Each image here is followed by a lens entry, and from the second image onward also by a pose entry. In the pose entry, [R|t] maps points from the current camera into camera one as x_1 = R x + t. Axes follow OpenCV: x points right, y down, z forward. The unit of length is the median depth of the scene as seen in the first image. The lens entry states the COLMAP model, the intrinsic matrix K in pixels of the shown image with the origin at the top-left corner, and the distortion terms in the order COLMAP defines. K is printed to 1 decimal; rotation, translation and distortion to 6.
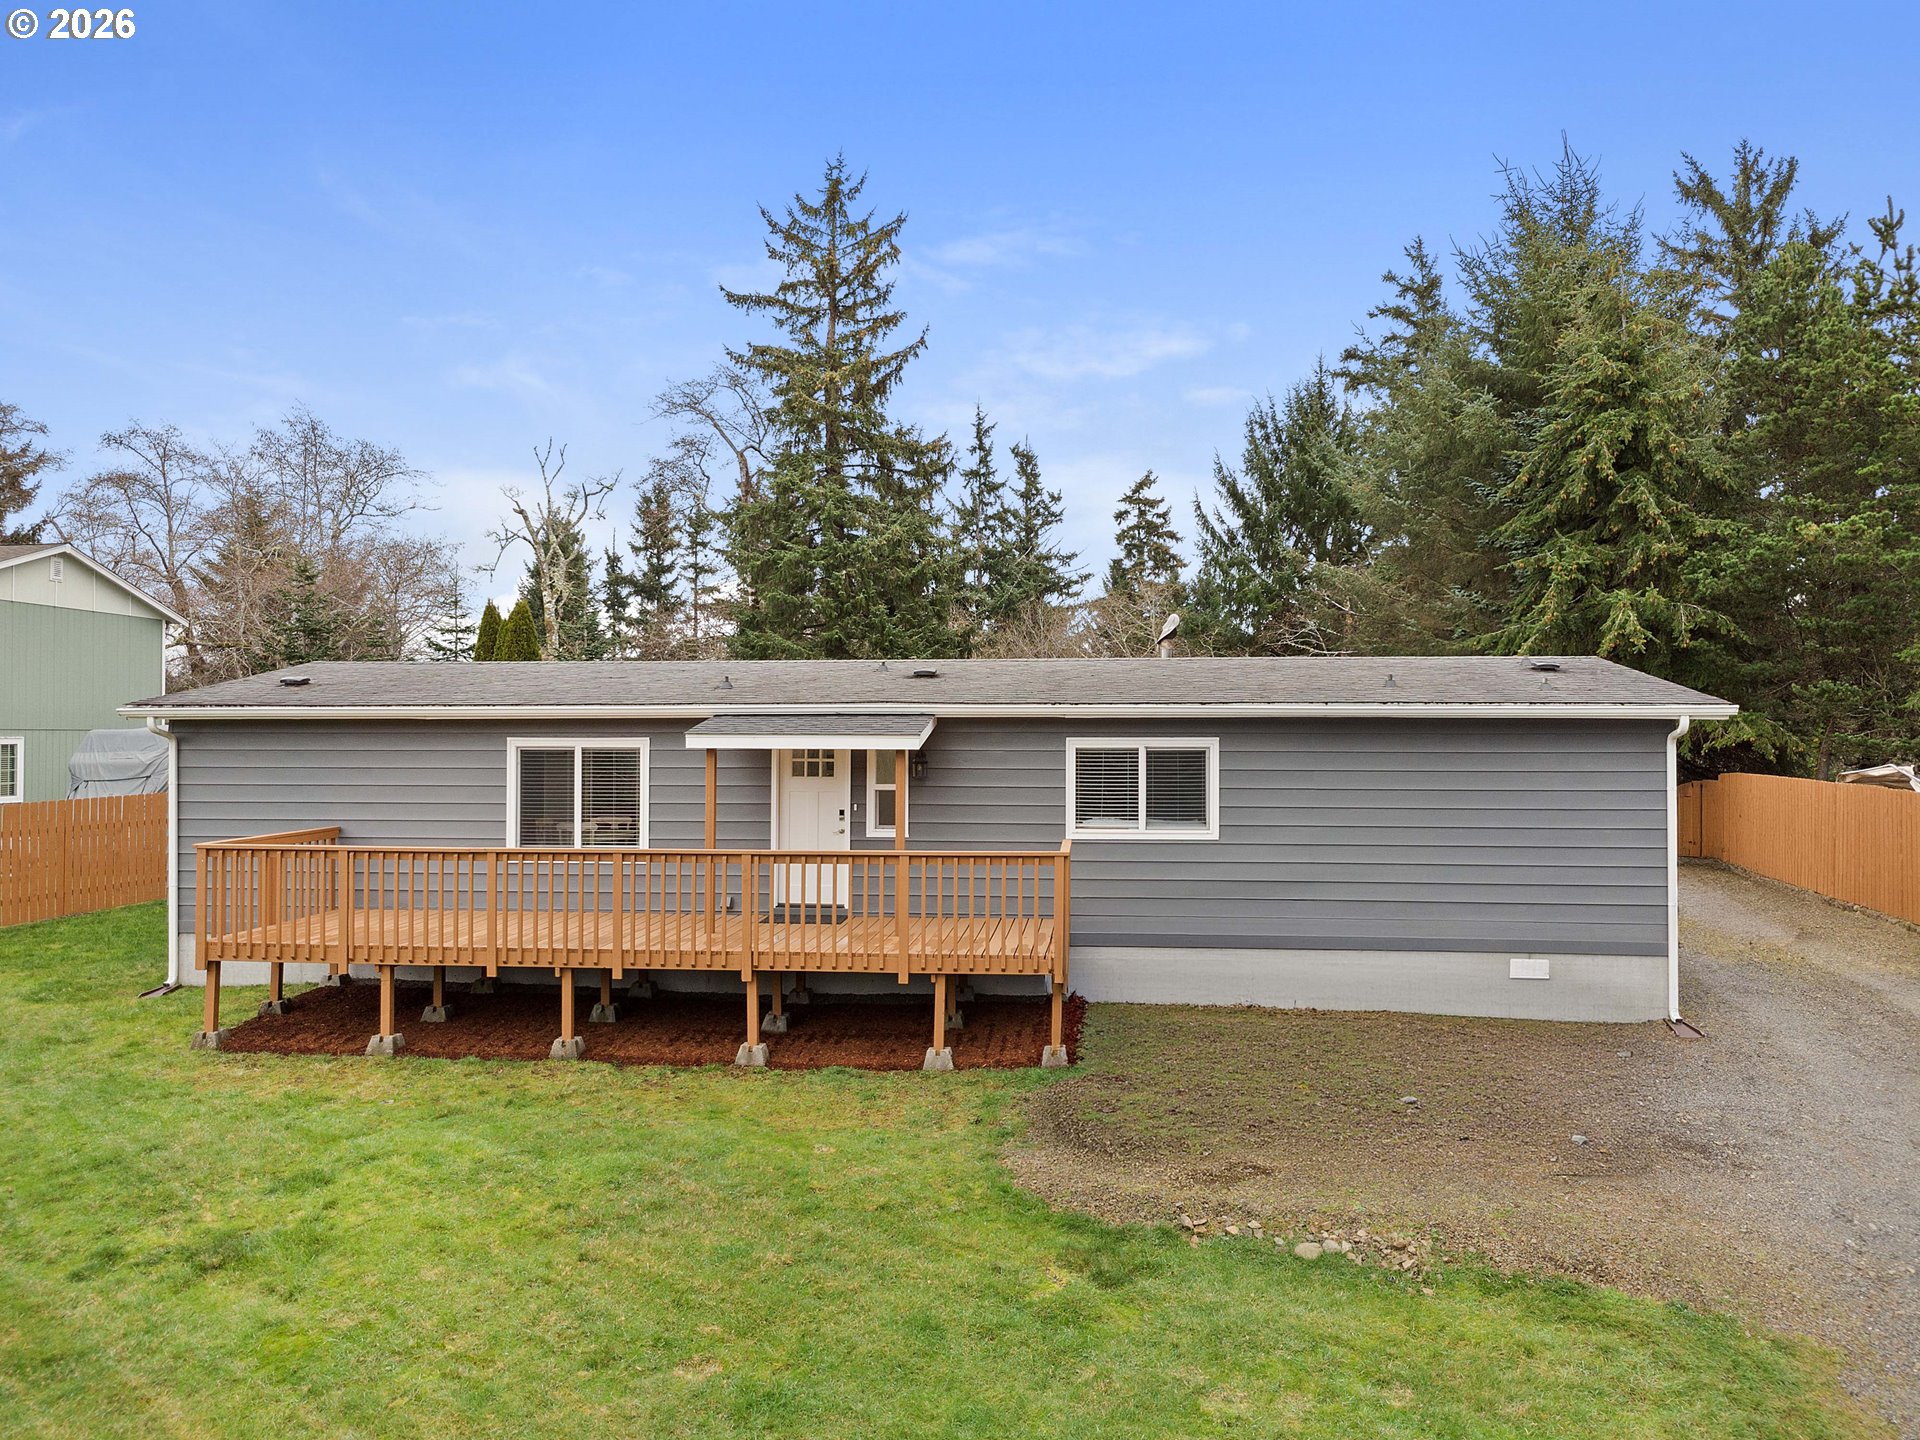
lens RADIAL K [[1405.3, 0, 960.0], [0, 1405.3, 720.0], [0, 0, 1]] dist [-0.010361, 0.001135]
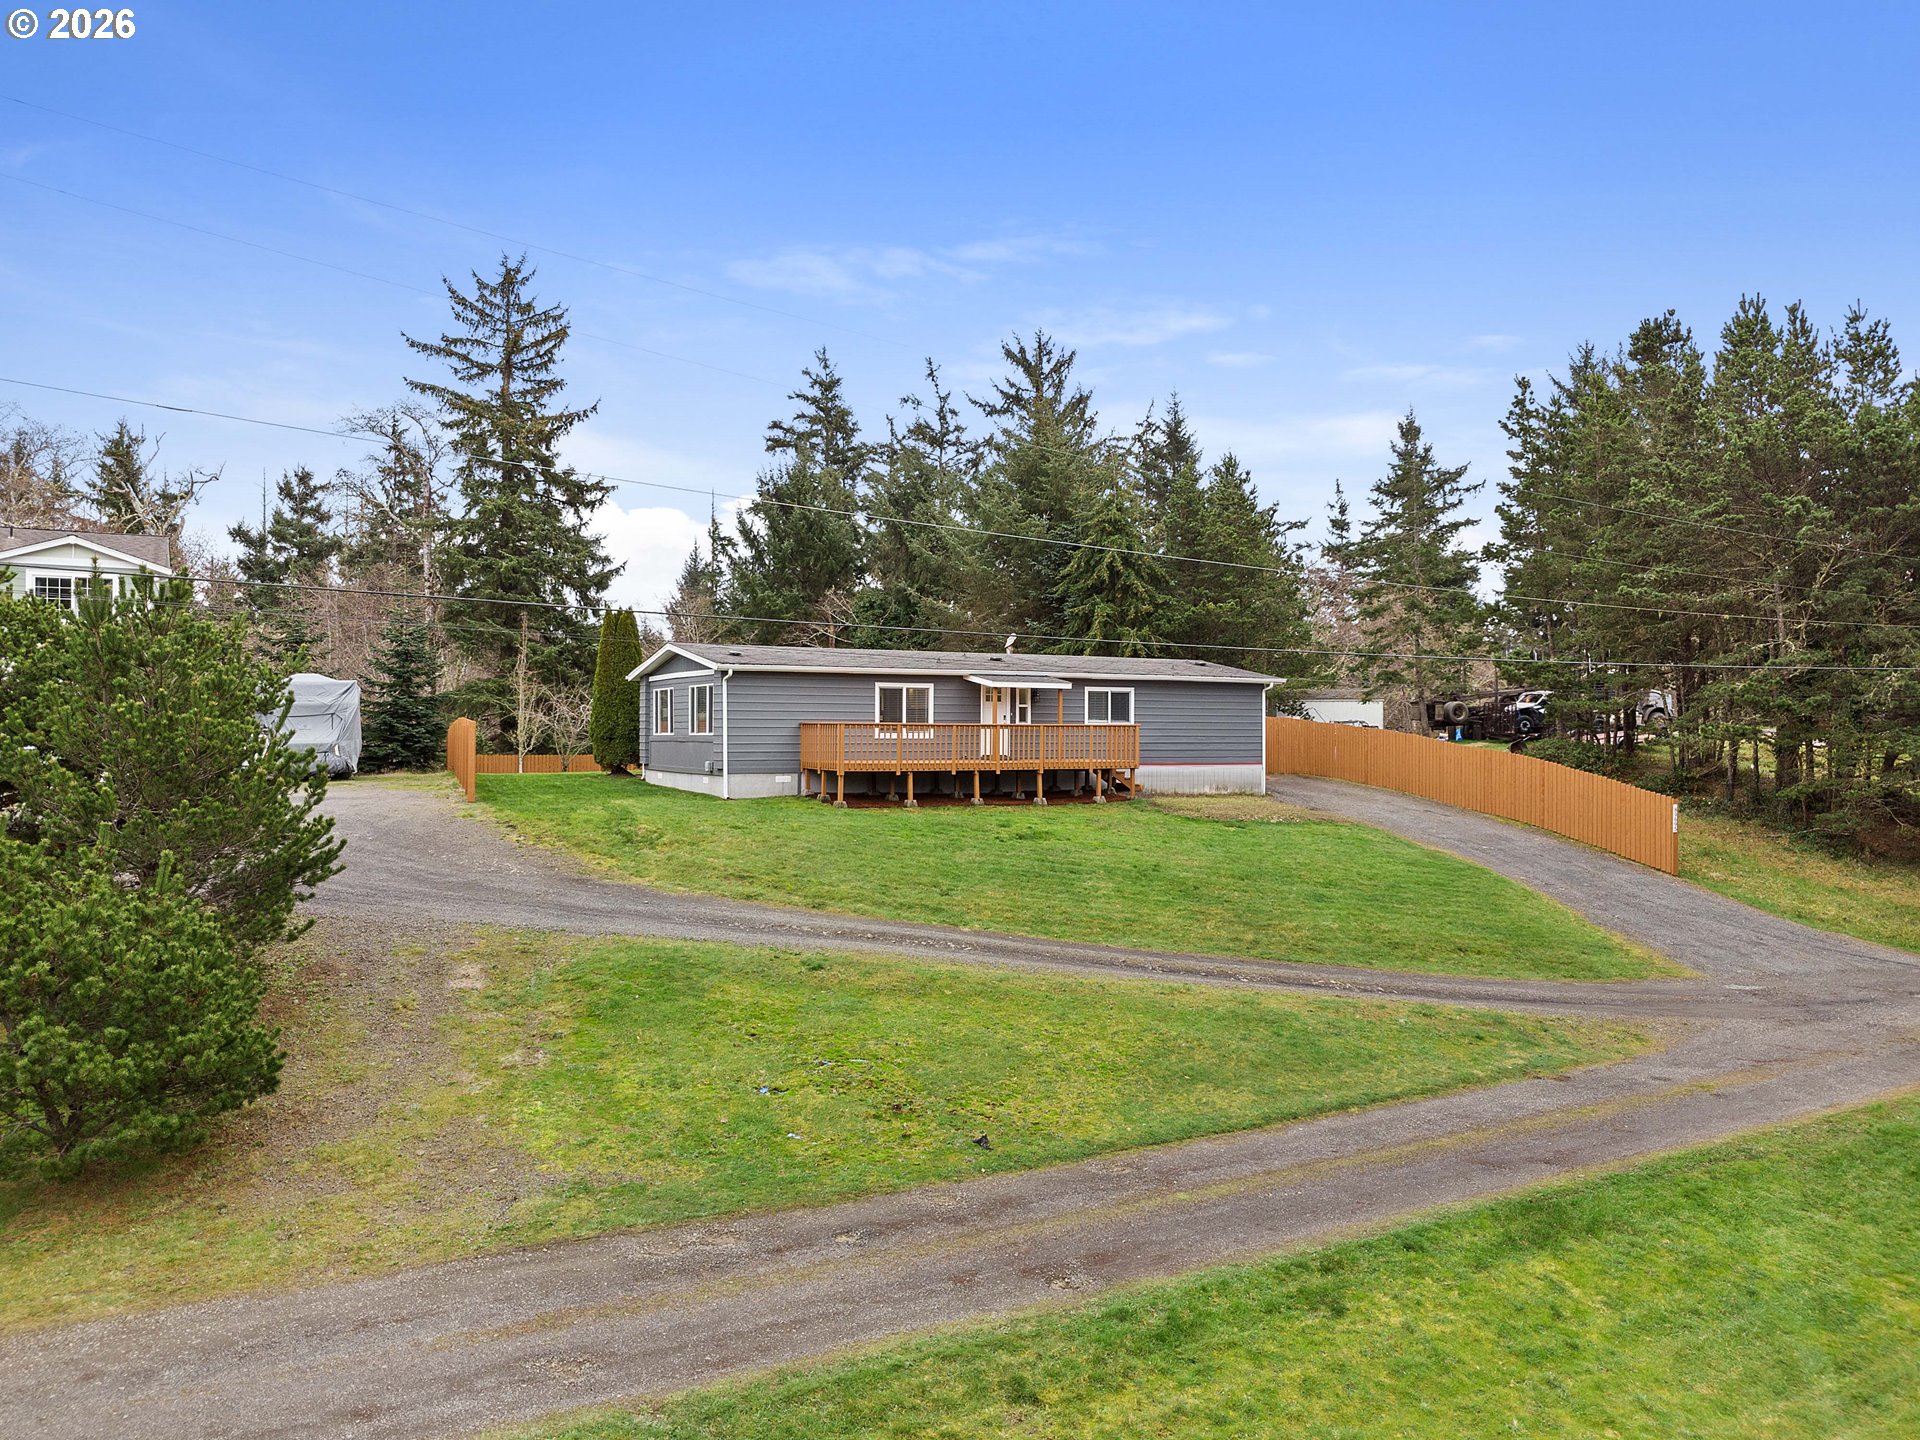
lens RADIAL K [[1405.3, 0, 960.0], [0, 1405.3, 720.0], [0, 0, 1]] dist [-0.010361, 0.001135]
pose [[0.828813, 0.006459, 0.559488, -0.818424], [-0.009566, 0.999951, 0.002627, 0.036430], [-0.559444, -0.007529, 0.828834, -0.520560]]
